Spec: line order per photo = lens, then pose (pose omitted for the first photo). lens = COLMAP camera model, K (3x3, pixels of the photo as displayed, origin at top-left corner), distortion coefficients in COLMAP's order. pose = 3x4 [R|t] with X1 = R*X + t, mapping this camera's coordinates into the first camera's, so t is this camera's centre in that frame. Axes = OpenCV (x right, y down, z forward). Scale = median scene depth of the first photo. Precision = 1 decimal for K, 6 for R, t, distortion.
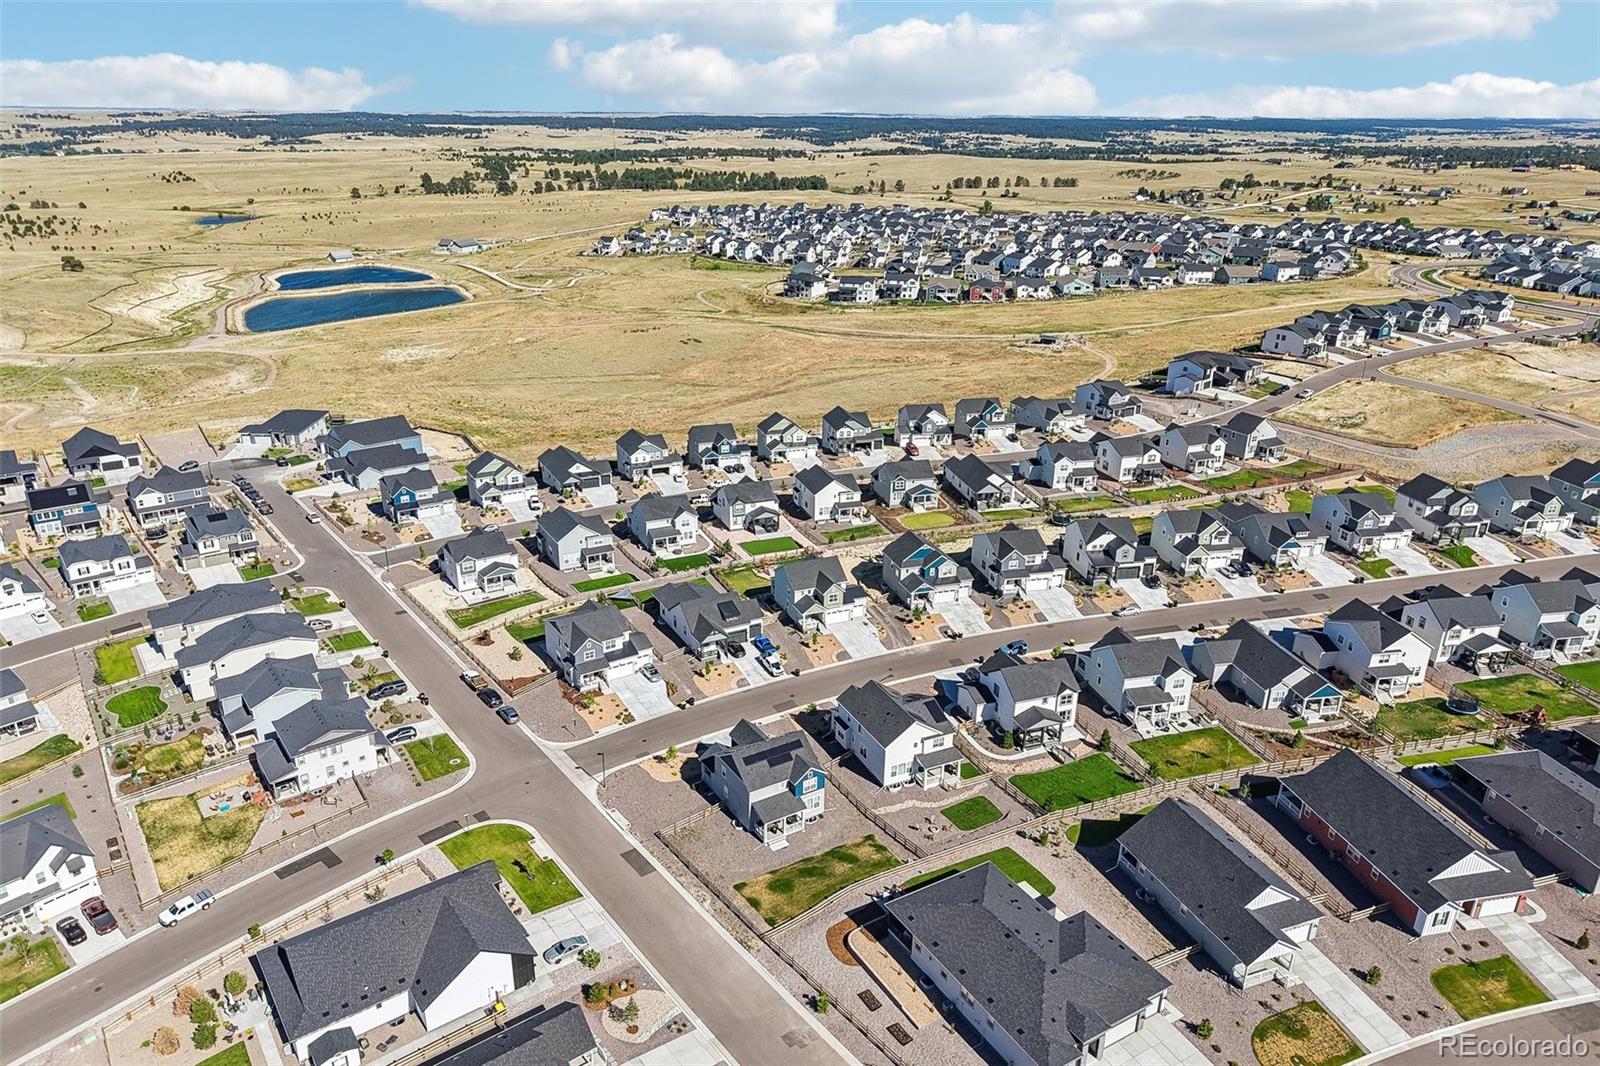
lens RADIAL K [[1067.3, 0, 793.9], [0, 1067.3, 534.1], [0, 0, 1]] dist [0.035729, -0.031197]
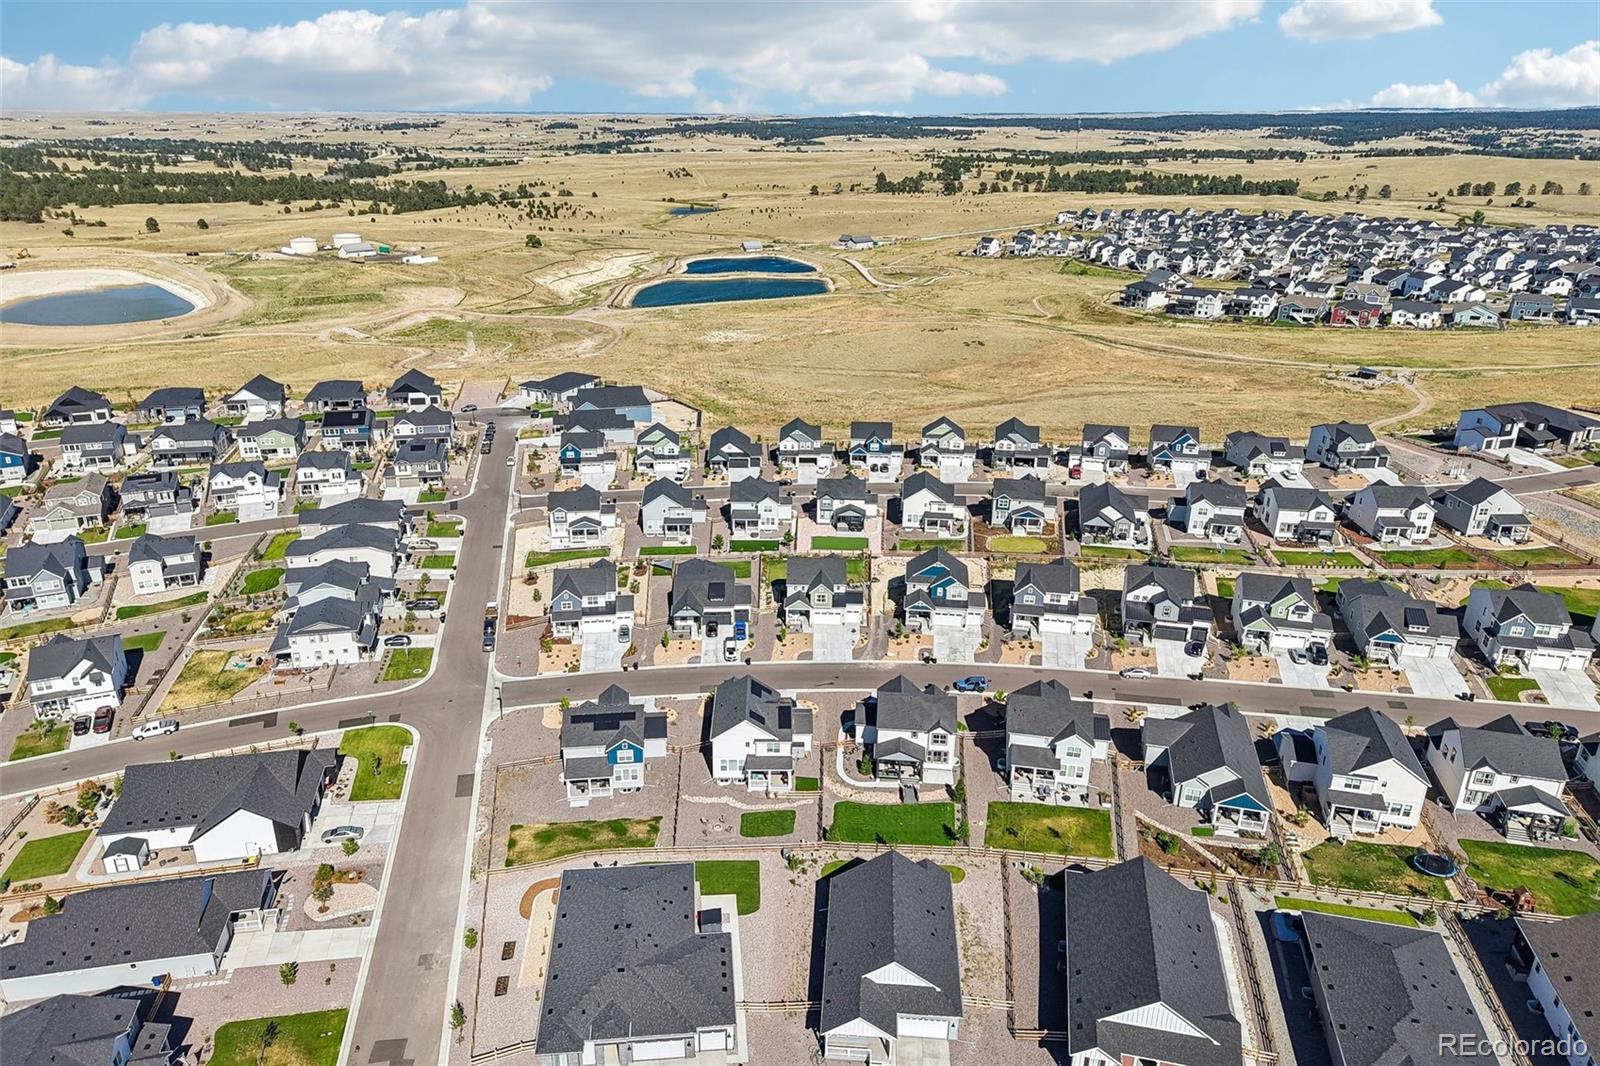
lens RADIAL K [[1067.3, 0, 793.9], [0, 1067.3, 534.1], [0, 0, 1]] dist [0.035729, -0.031197]
pose [[0.907134, 0.152374, -0.392289, 0.276967], [-0.153067, 0.987769, 0.029717, -0.017246], [0.392019, 0.033089, 0.919362, 0.052958]]
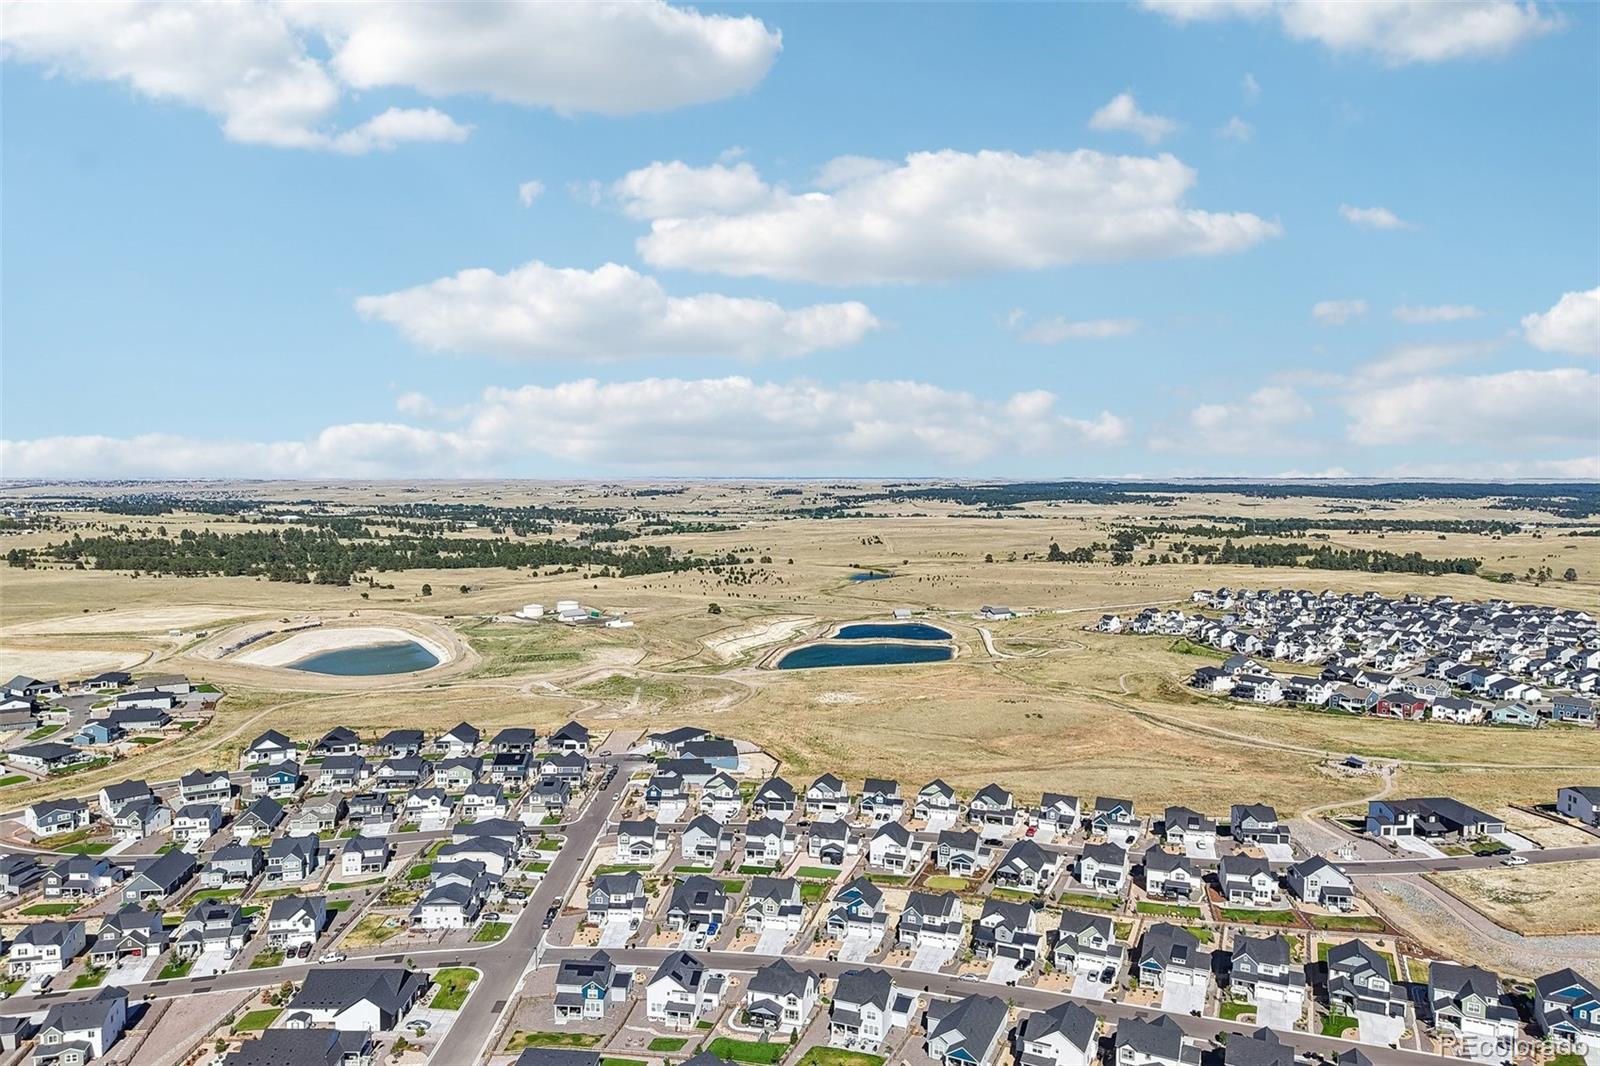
lens RADIAL K [[1066.3, 0, 800.0], [0, 1066.3, 533.0], [0, 0, 1]] dist [0.028916, -0.027107]
pose [[0.808084, 0.027544, -0.588423, 0.623339], [-0.212306, 0.945392, -0.247308, -0.047099], [0.549478, 0.324771, 0.769804, -0.160719]]
